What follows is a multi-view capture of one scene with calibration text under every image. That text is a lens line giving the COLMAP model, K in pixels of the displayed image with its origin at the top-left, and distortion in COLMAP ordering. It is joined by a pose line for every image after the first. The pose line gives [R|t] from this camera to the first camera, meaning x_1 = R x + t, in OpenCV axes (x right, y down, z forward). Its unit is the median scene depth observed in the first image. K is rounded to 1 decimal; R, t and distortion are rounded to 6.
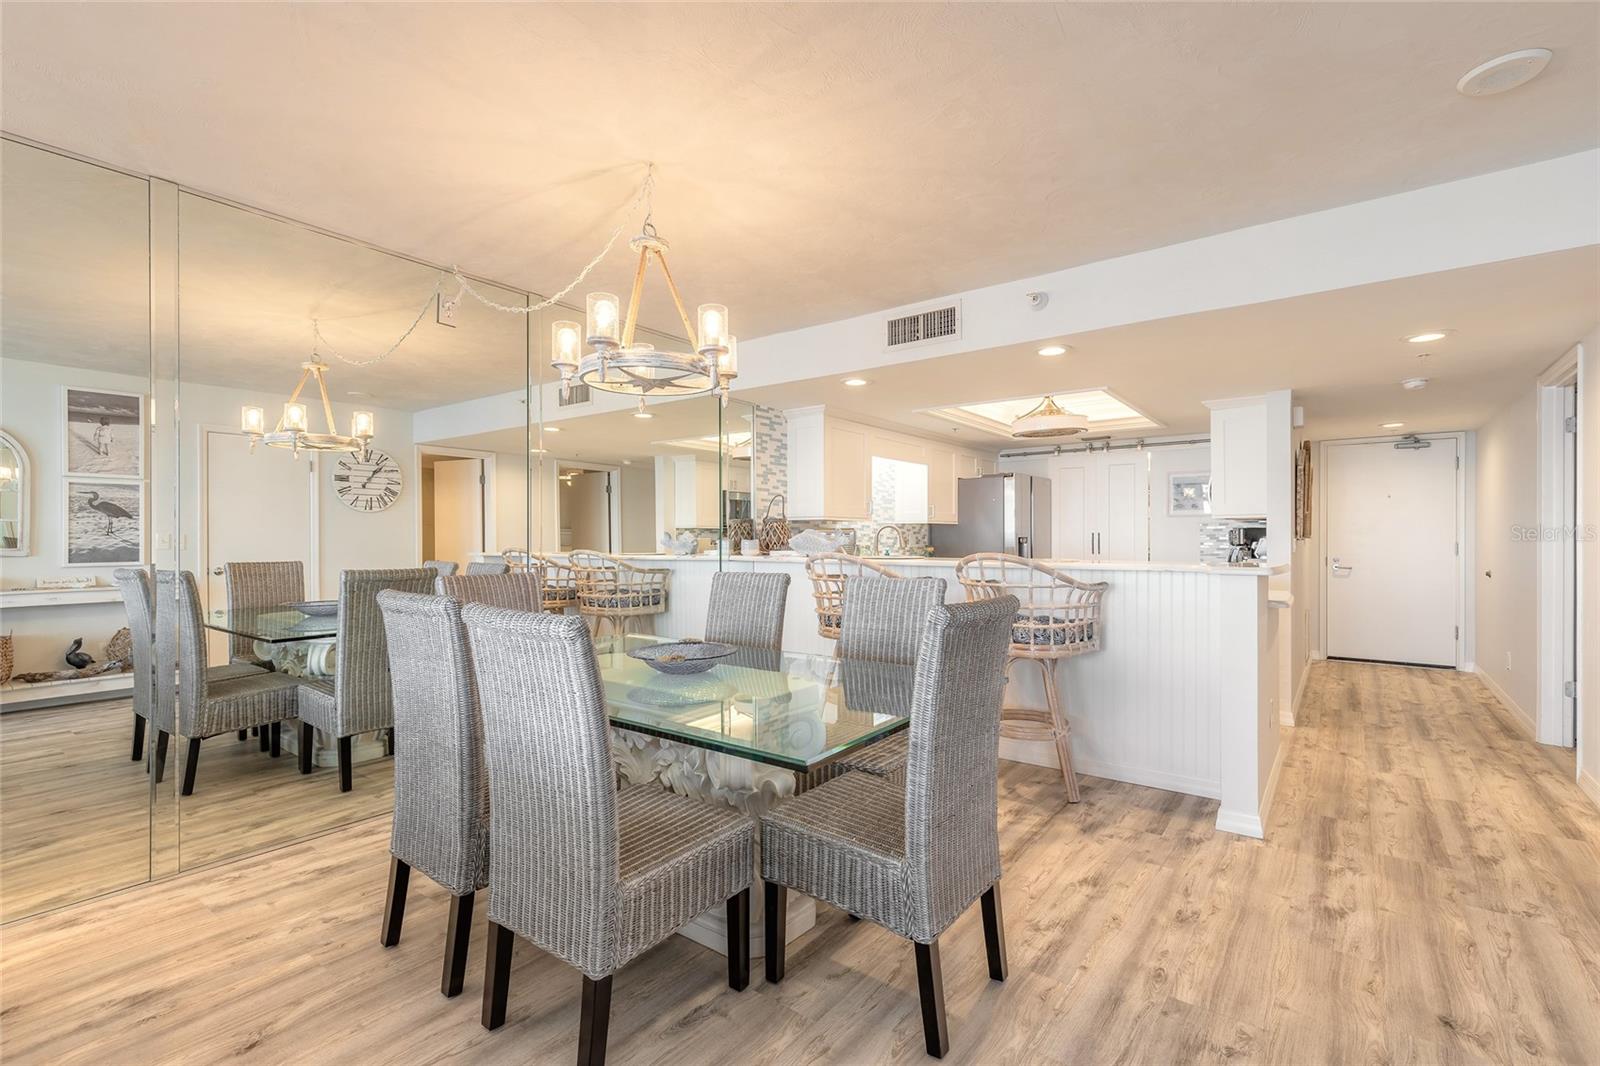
lens RADIAL K [[718.8, 0, 788.5], [0, 718.8, 539.5], [0, 0, 1]] dist [0.000008, 0.000328]
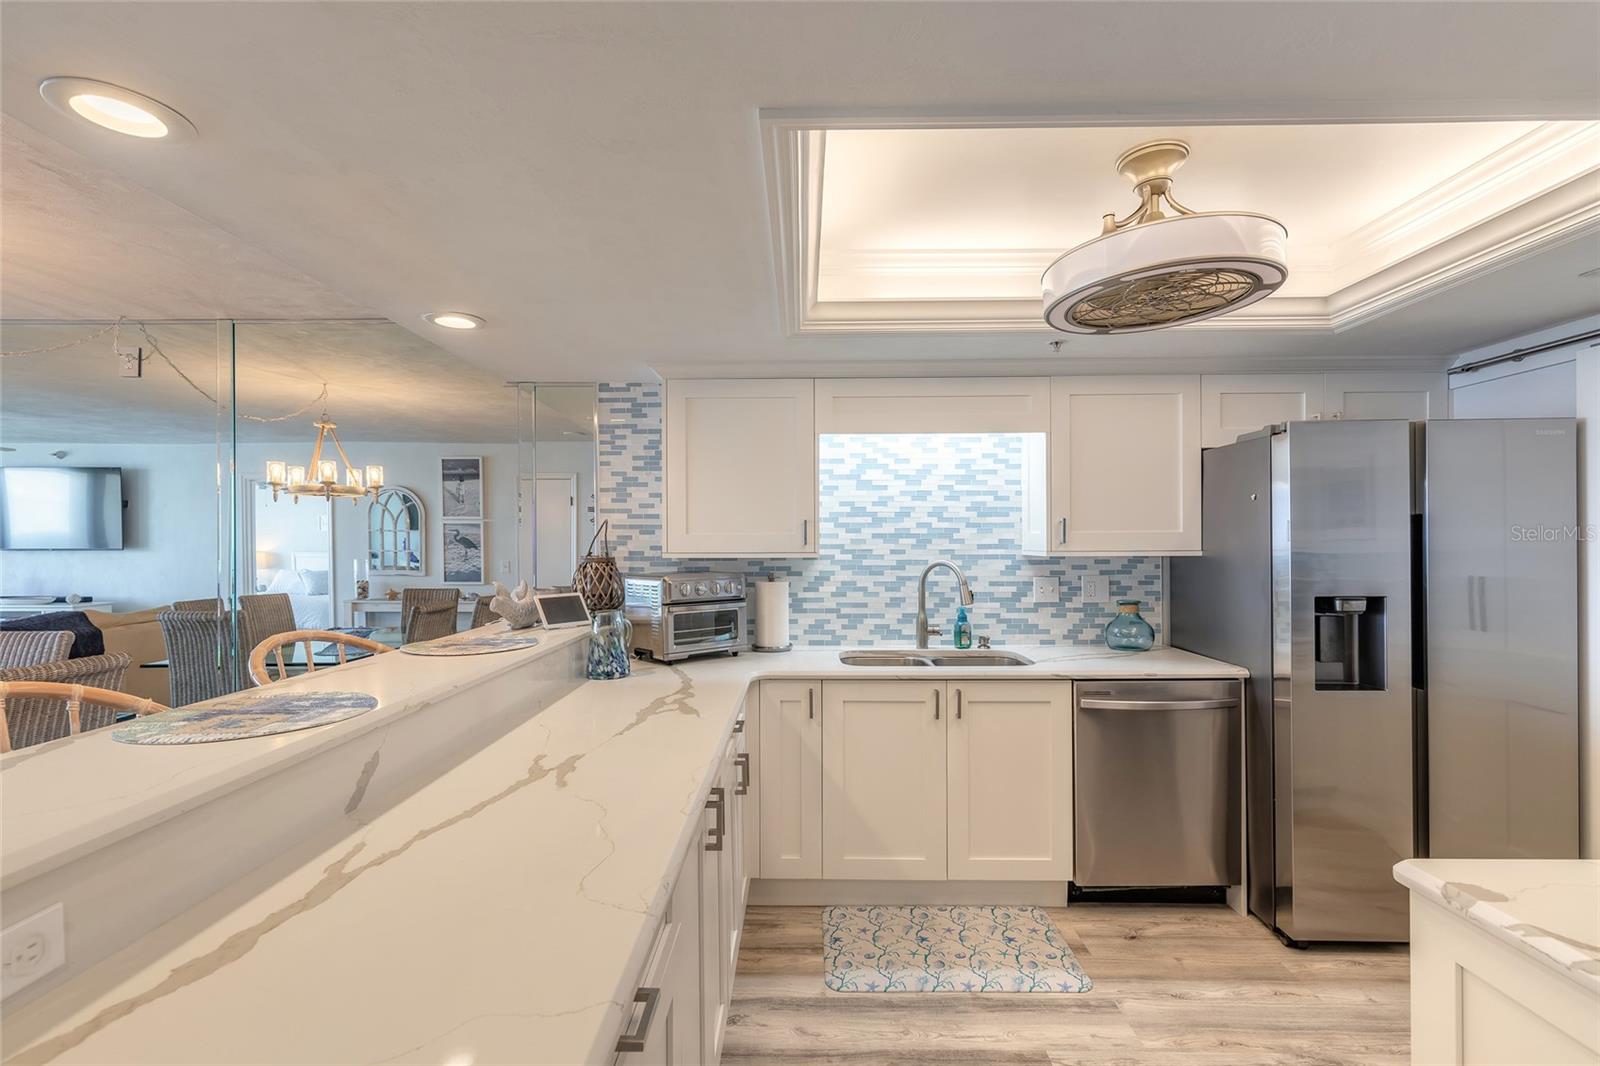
lens RADIAL K [[718.5, 0, 793.1], [0, 718.5, 539.5], [0, 0, 1]] dist [0.004149, -0.000170]
pose [[0.602206, -0.008629, -0.798294, 0.537426], [0.002662, 0.999958, -0.008801, -0.034153], [0.798336, 0.003175, 0.602204, 0.676195]]
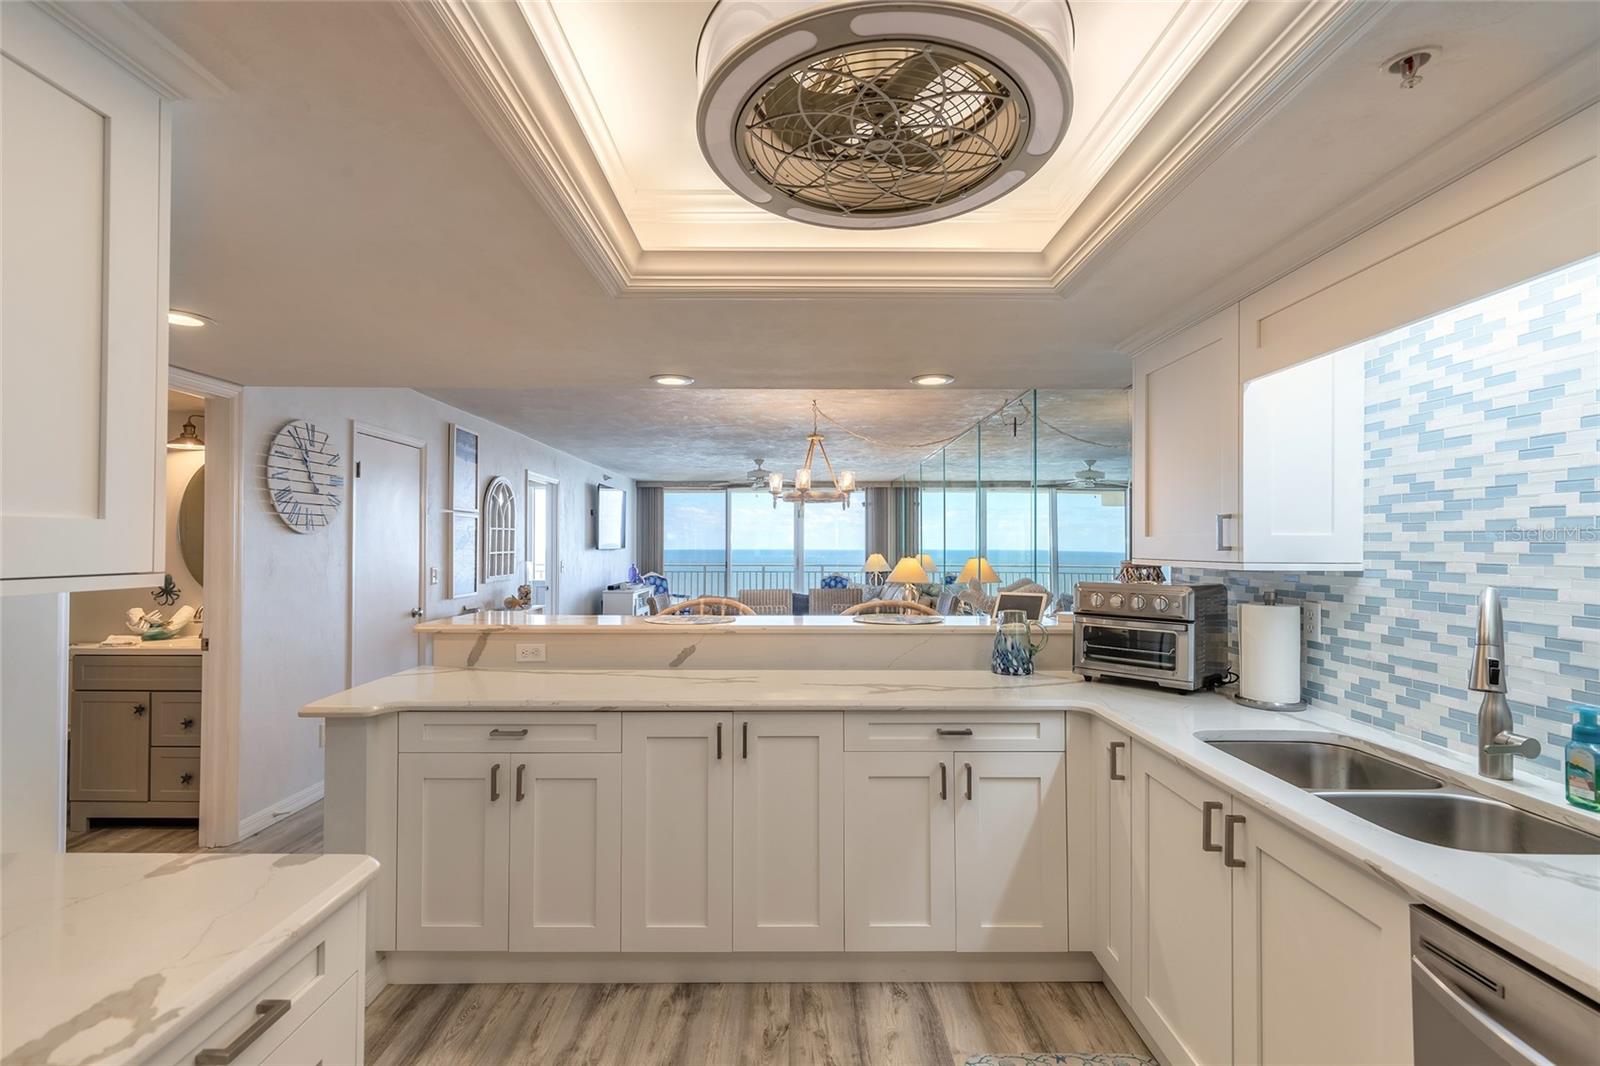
lens RADIAL K [[719.5, 0, 800.7], [0, 719.5, 536.2], [0, 0, 1]] dist [0.002360, -0.000031]
pose [[-0.787359, -0.013493, -0.616347, 0.510773], [-0.008205, 0.999901, -0.011407, -0.036335], [0.616441, -0.003924, -0.787392, 1.162464]]
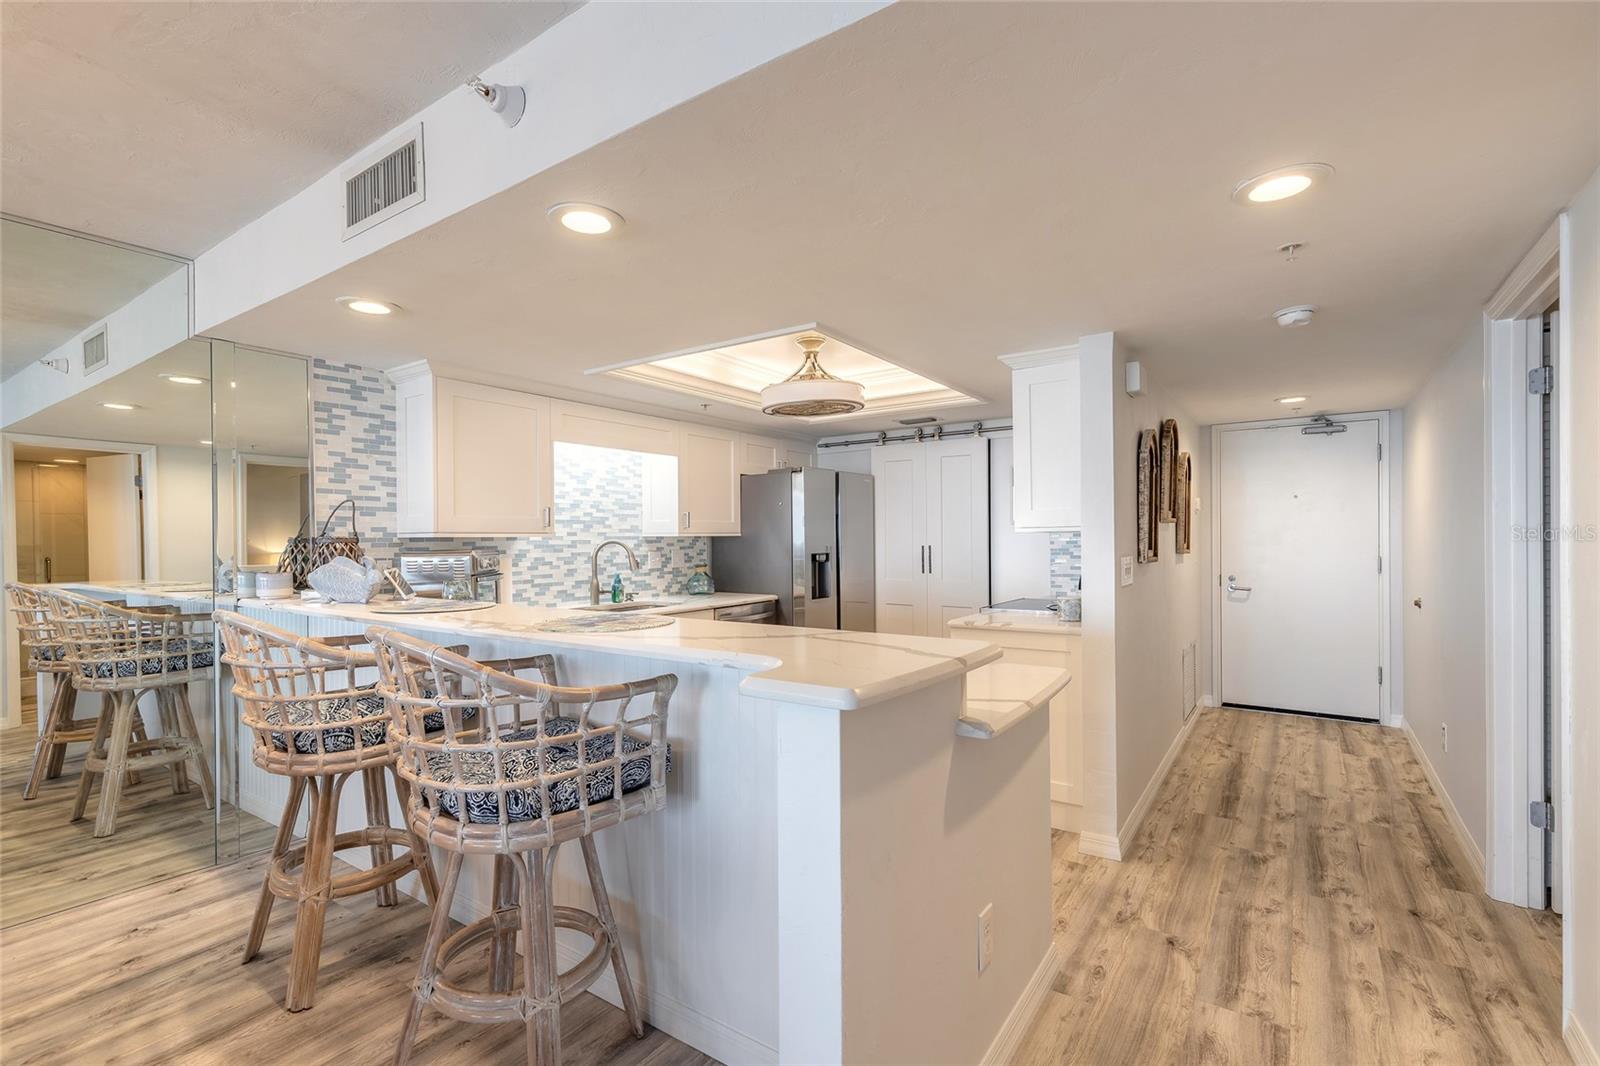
lens RADIAL K [[718.5, 0, 793.1], [0, 718.5, 539.5], [0, 0, 1]] dist [0.004149, -0.000170]
pose [[0.998832, -0.007150, 0.047784, 0.316401], [0.007098, 0.999974, 0.001263, -0.022371], [-0.047792, -0.000923, 0.998857, 0.310224]]
